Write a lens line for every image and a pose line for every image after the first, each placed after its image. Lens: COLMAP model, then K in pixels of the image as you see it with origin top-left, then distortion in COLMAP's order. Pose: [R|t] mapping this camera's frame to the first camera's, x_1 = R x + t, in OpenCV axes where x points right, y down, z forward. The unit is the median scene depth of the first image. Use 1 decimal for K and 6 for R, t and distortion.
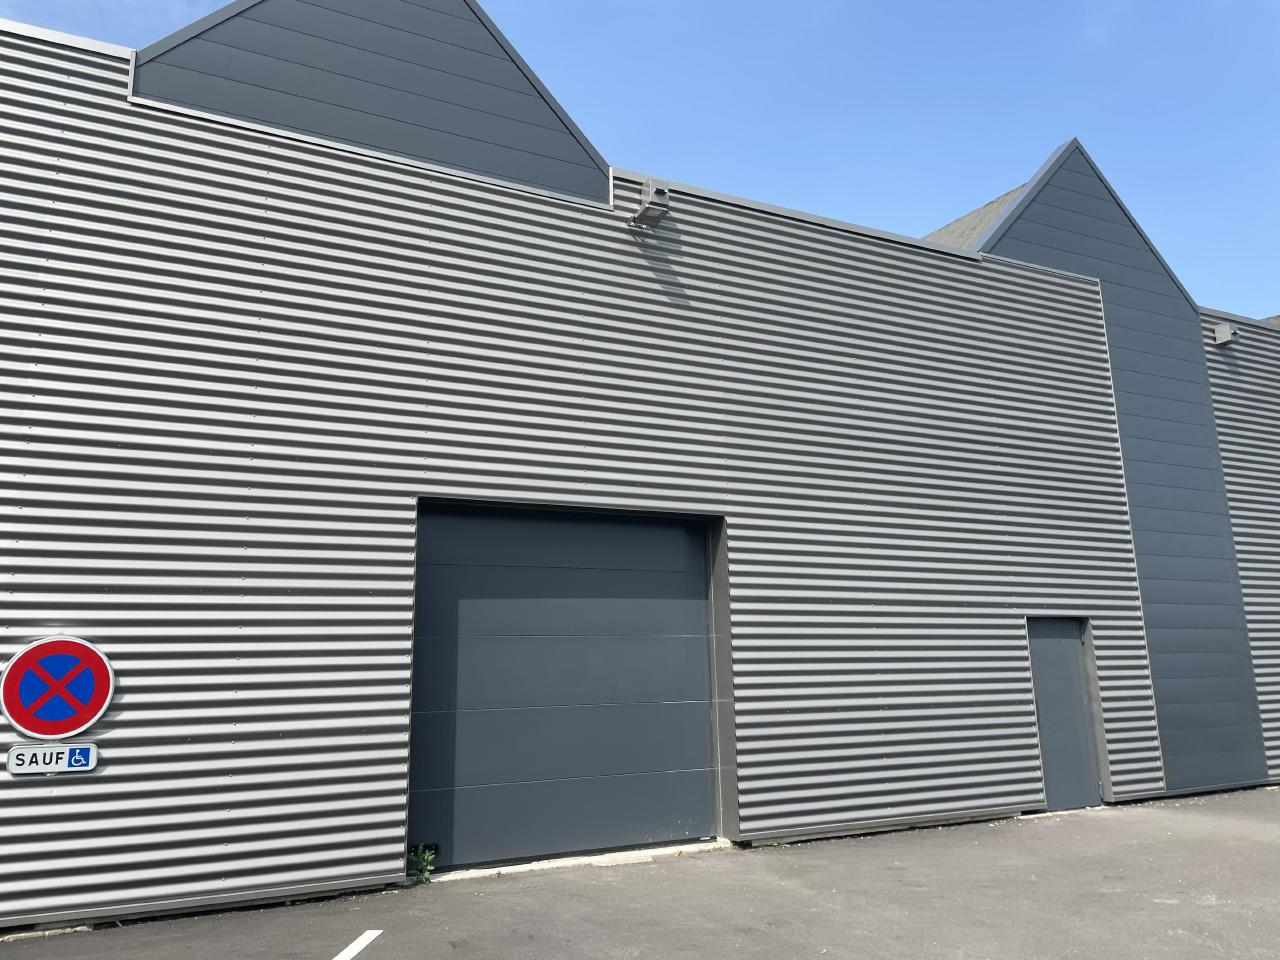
lens RADIAL K [[951.8, 0, 641.5], [0, 951.8, 471.5], [0, 0, 1]] dist [0.099551, -0.121304]
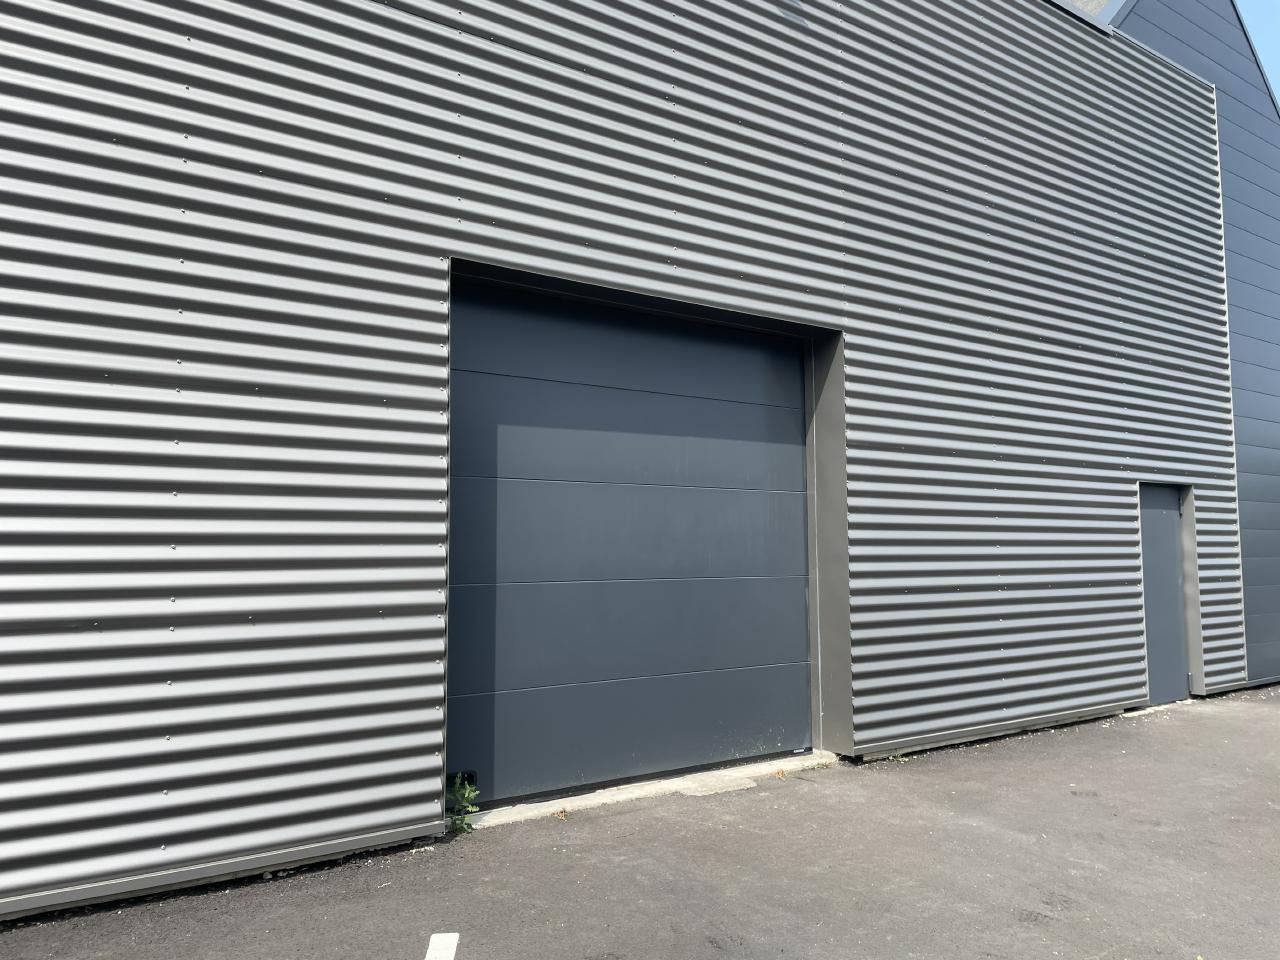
lens RADIAL K [[951.8, 0, 641.5], [0, 951.8, 471.5], [0, 0, 1]] dist [0.099551, -0.121304]
pose [[0.985829, 0.034542, 0.164161, -0.183102], [-0.055499, 0.990622, 0.124848, 0.070574], [-0.158309, -0.132190, 0.978501, 0.292272]]
